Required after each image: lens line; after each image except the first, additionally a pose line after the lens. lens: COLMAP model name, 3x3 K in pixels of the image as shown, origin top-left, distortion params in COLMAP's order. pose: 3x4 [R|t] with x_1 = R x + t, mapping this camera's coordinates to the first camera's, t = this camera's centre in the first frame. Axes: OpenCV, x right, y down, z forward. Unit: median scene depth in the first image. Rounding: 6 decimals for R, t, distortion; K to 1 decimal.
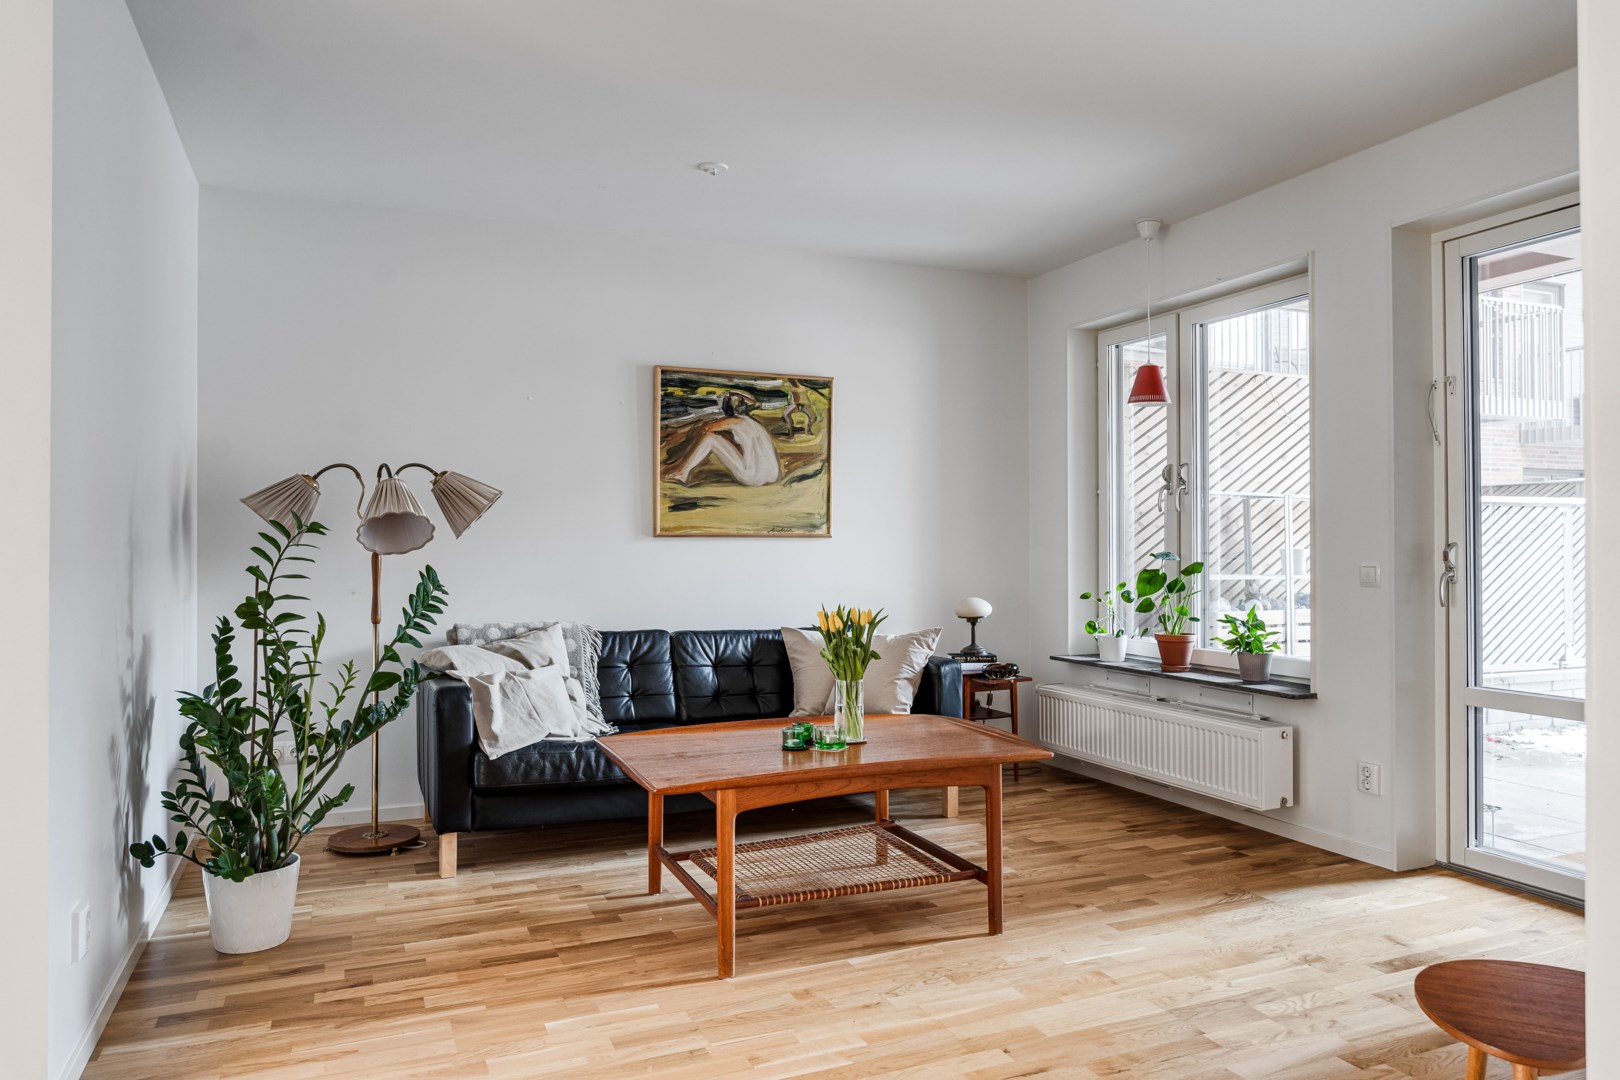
lens RADIAL K [[1088.3, 0, 815.5], [0, 1088.3, 536.5], [0, 0, 1]] dist [-0.004624, -0.002283]
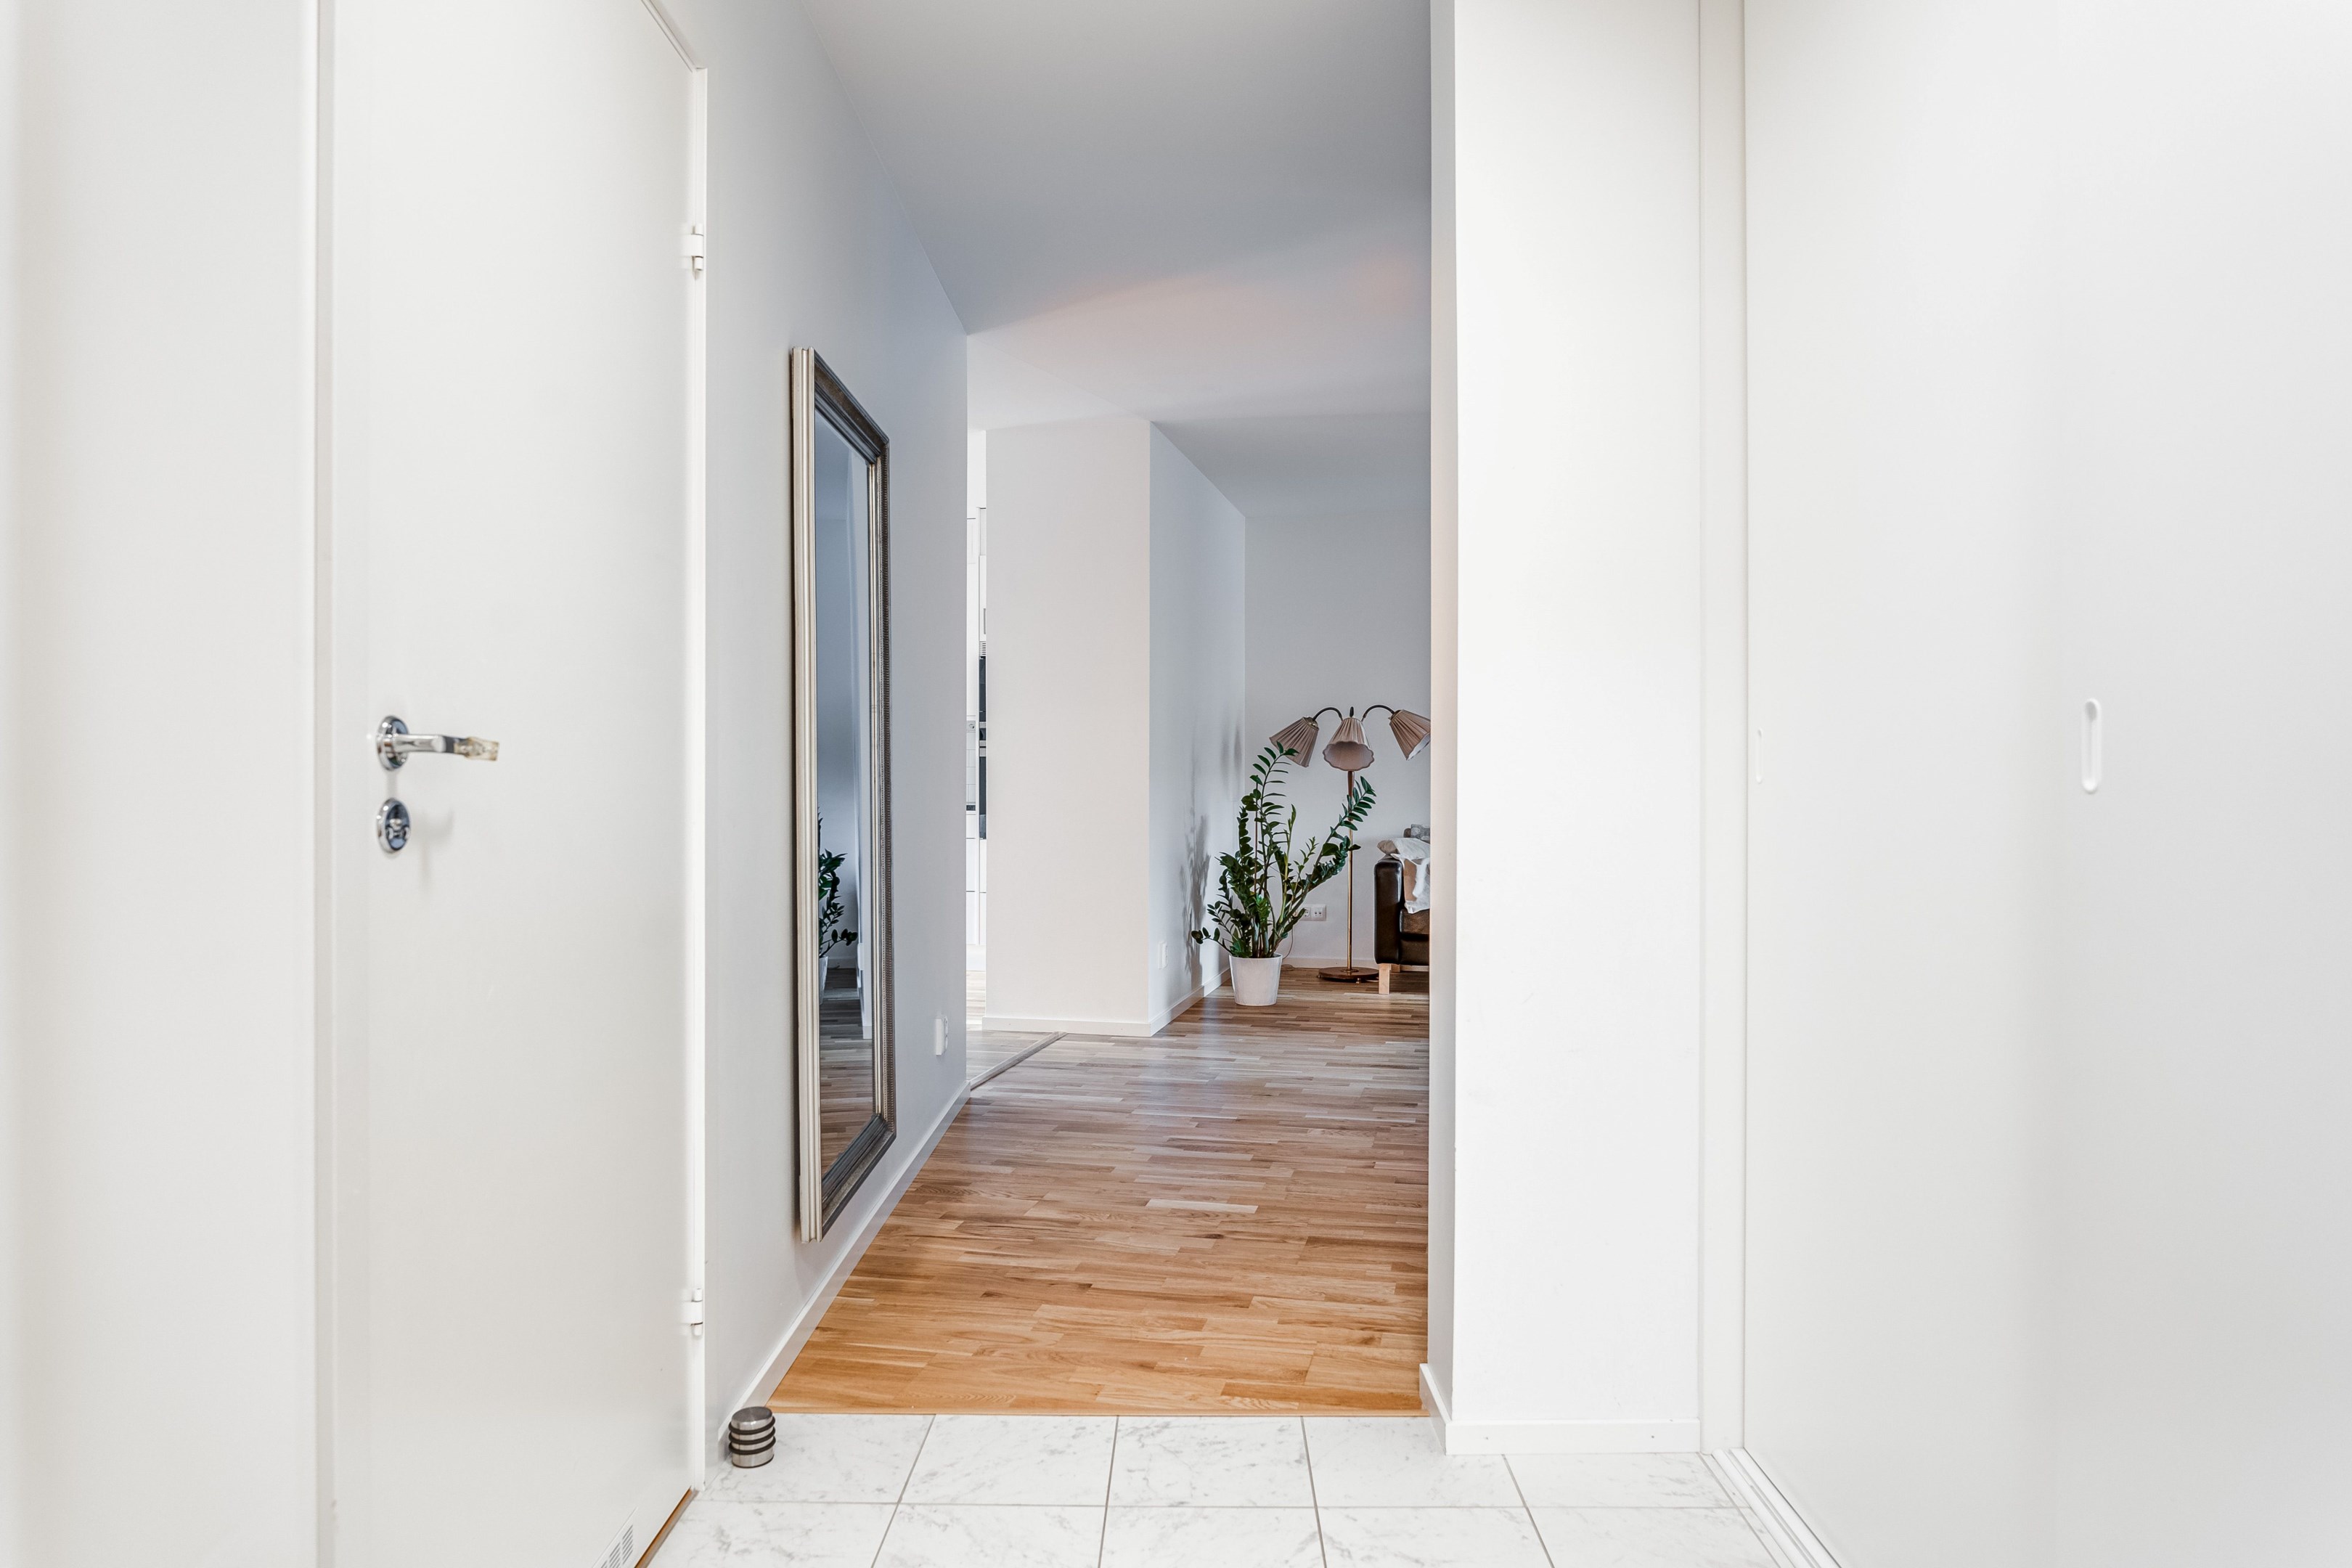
lens RADIAL K [[1464.5, 0, 1177.5], [0, 1464.5, 780.9], [0, 0, 1]] dist [0.000018, -0.000007]
pose [[0.813334, 0.004186, -0.581782, 0.669977], [0.002601, 0.999938, 0.010831, 0.010726], [0.581791, -0.010323, 0.813272, -0.866439]]
